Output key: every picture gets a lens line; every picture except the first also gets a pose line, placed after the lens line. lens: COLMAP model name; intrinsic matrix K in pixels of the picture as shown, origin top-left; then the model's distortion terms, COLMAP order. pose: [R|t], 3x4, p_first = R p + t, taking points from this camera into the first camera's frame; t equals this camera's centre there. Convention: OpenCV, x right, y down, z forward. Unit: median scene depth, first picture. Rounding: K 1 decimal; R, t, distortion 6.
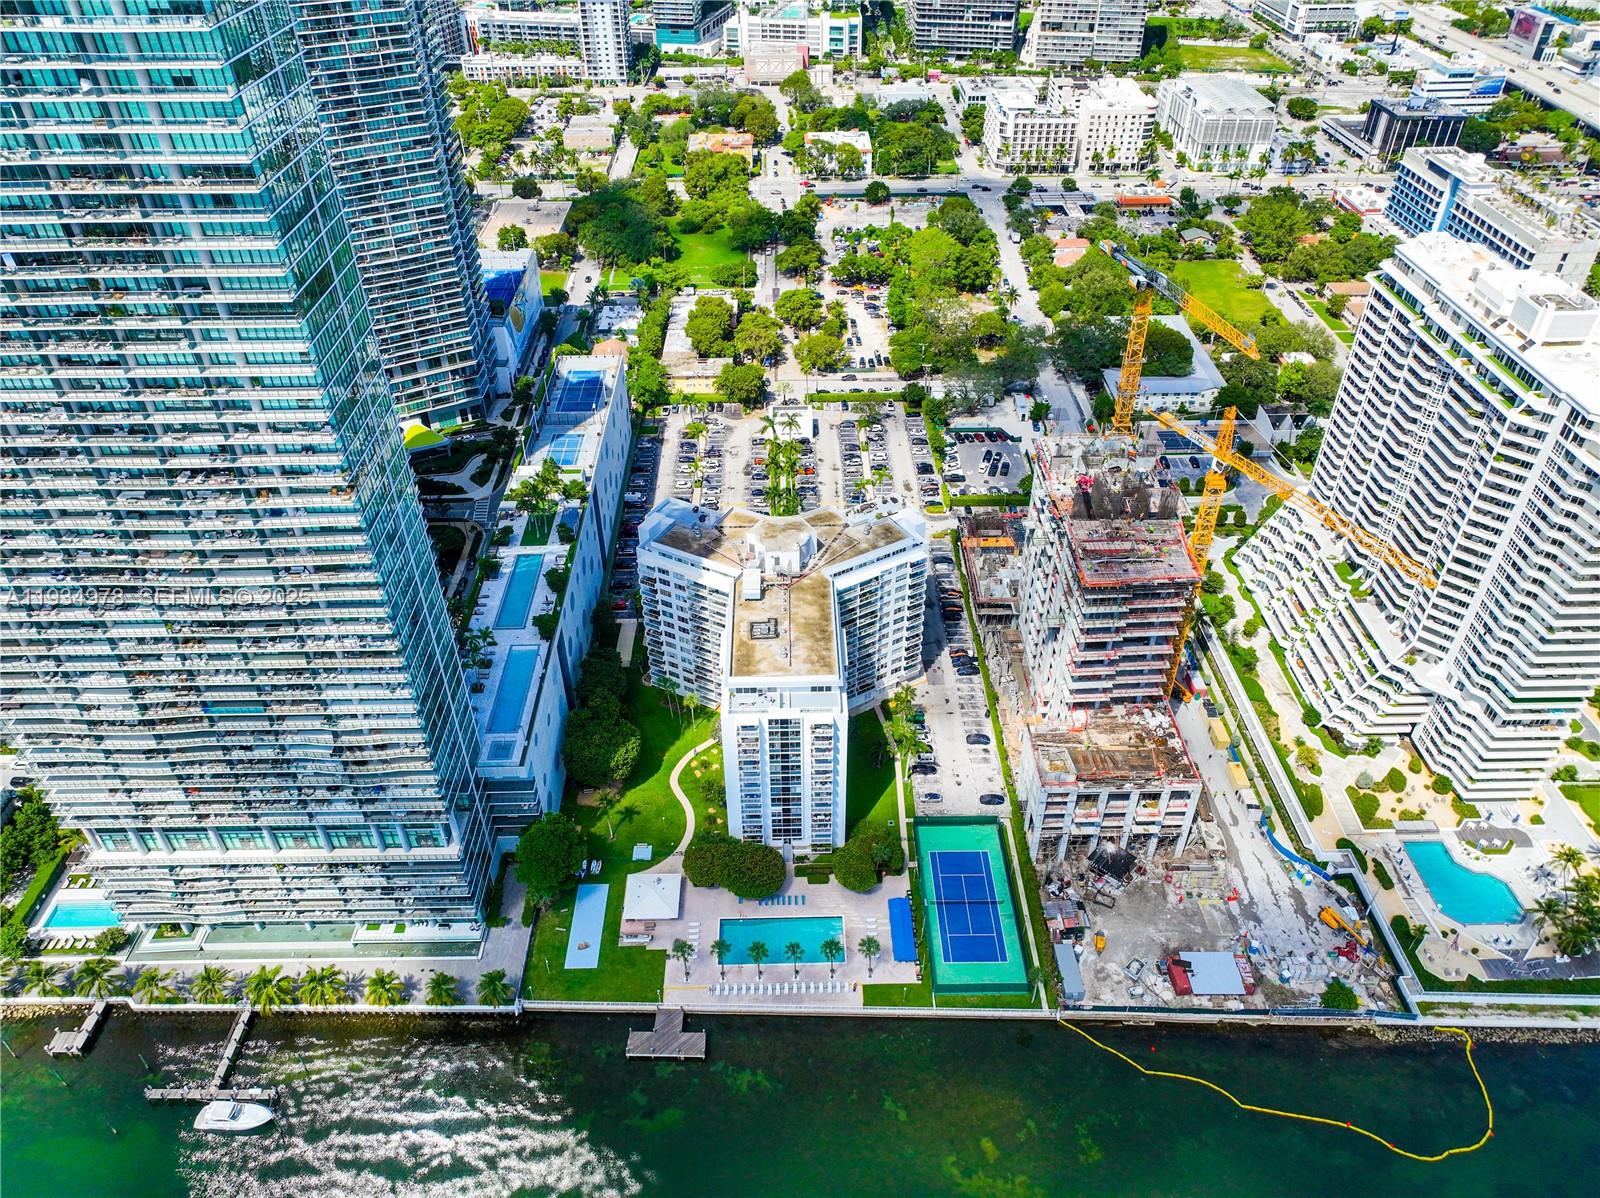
lens RADIAL K [[1132.9, 0, 800.0], [0, 1132.9, 599.0], [0, 0, 1]] dist [-0.004366, 0.026506]
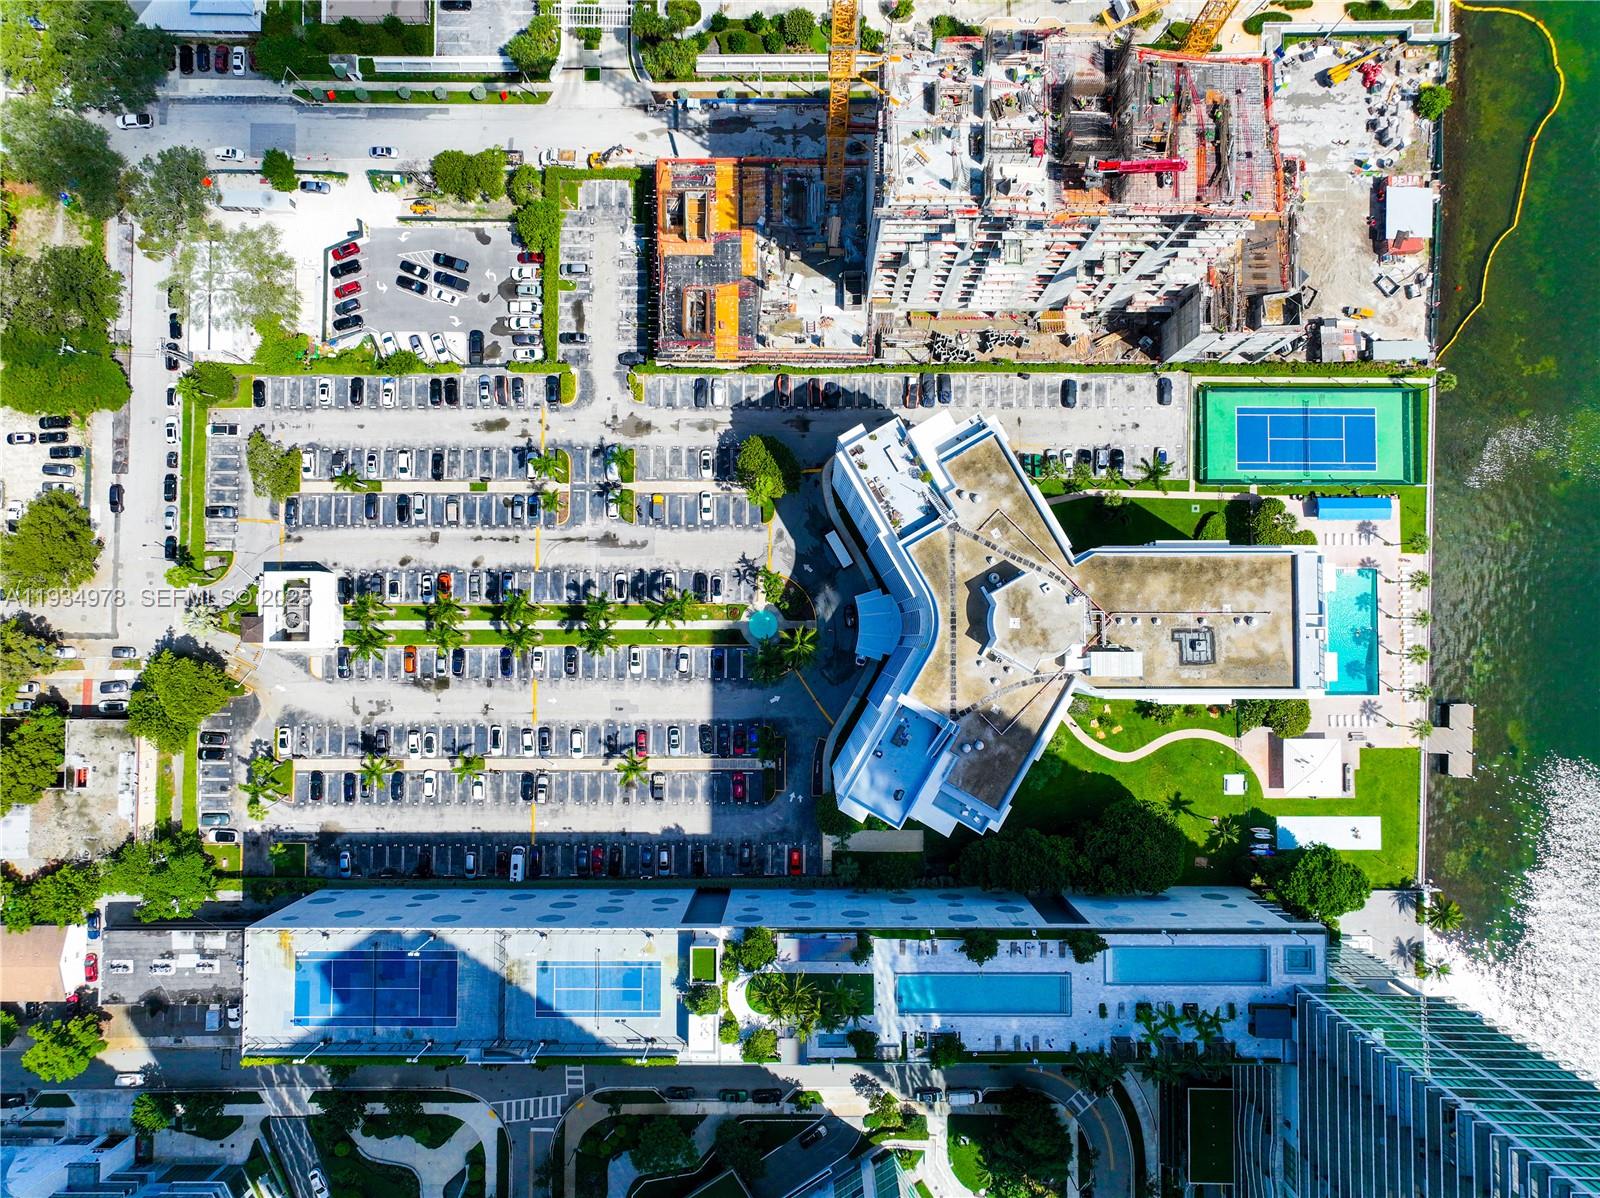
lens RADIAL K [[1113.7, 0, 800.0], [0, 1113.7, 599.0], [0, 0, 1]] dist [0.010641, 0.003936]
pose [[0.017845, -0.998845, 0.044603, -0.035123], [0.613192, 0.046168, 0.788584, -0.670648], [-0.789732, 0.013278, 0.613308, 0.692310]]
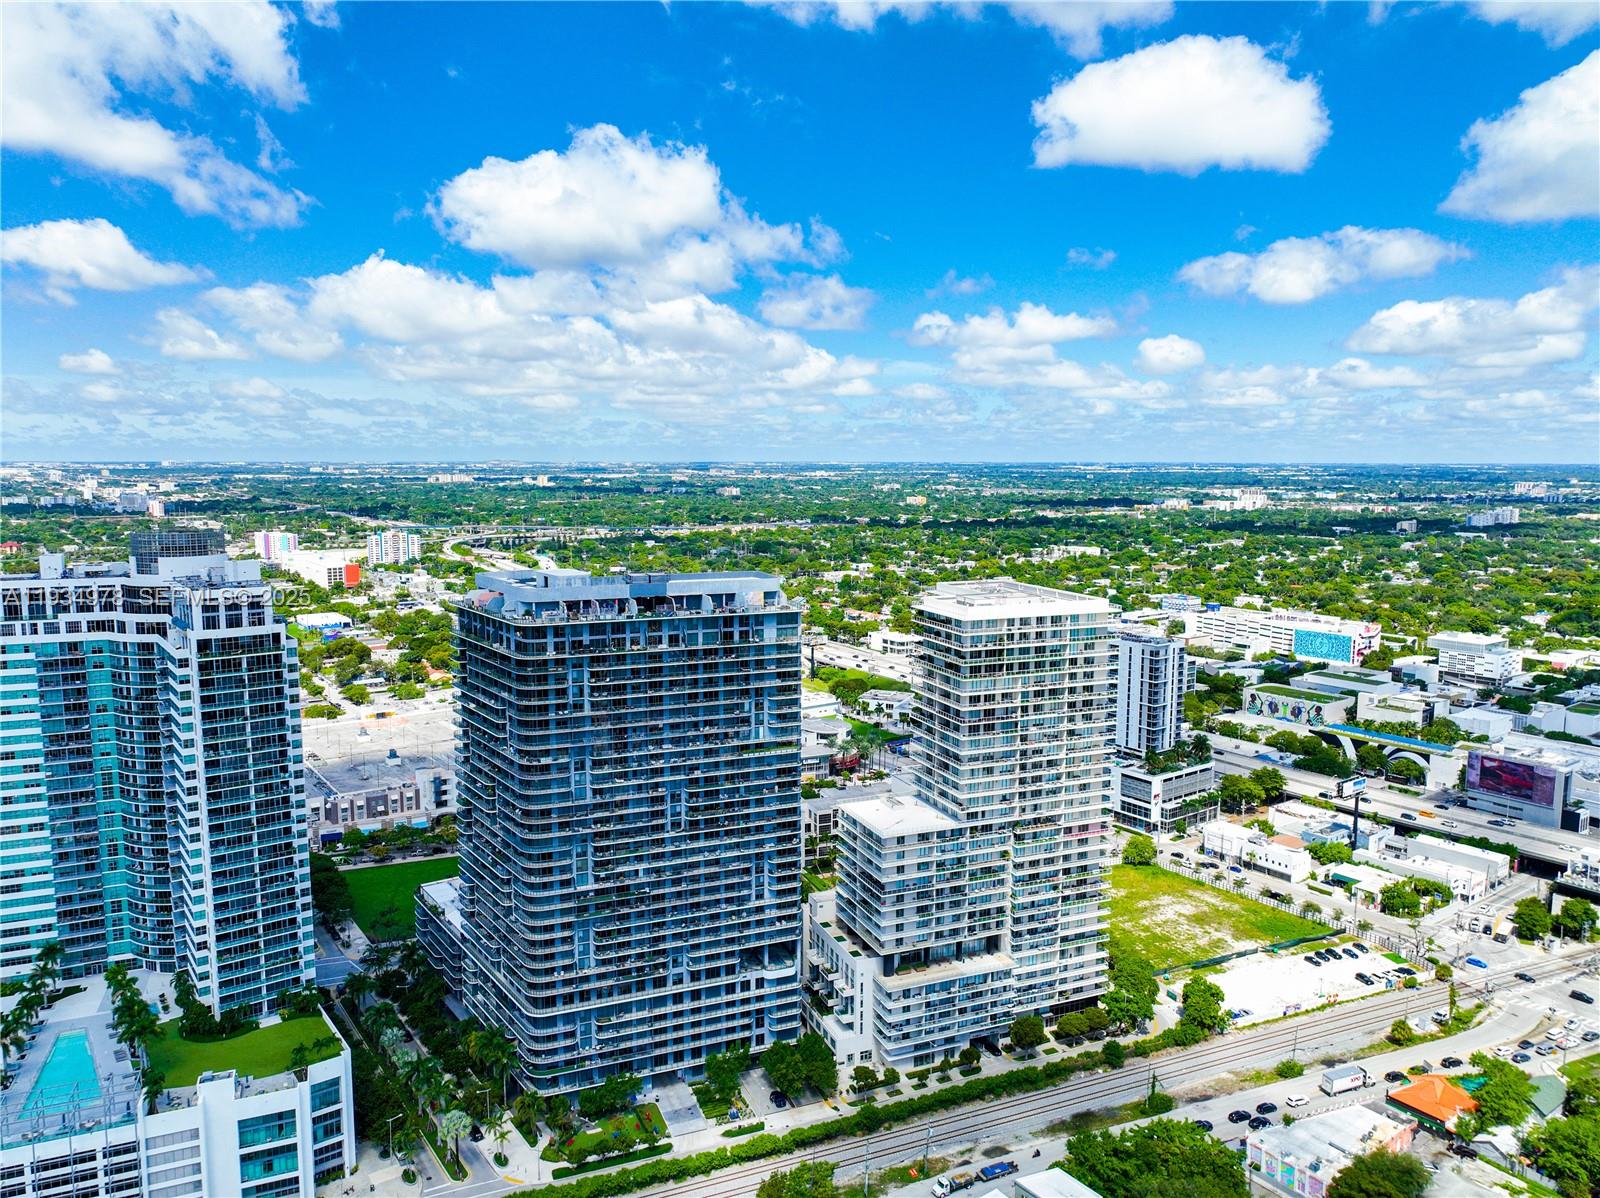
lens RADIAL K [[1132.9, 0, 800.0], [0, 1132.9, 599.0], [0, 0, 1]] dist [-0.004366, 0.026506]
pose [[0.820420, -0.063107, 0.568269, -0.035678], [0.341940, 0.850719, -0.399191, -1.414822], [-0.458245, 0.521818, 0.719526, 2.066521]]
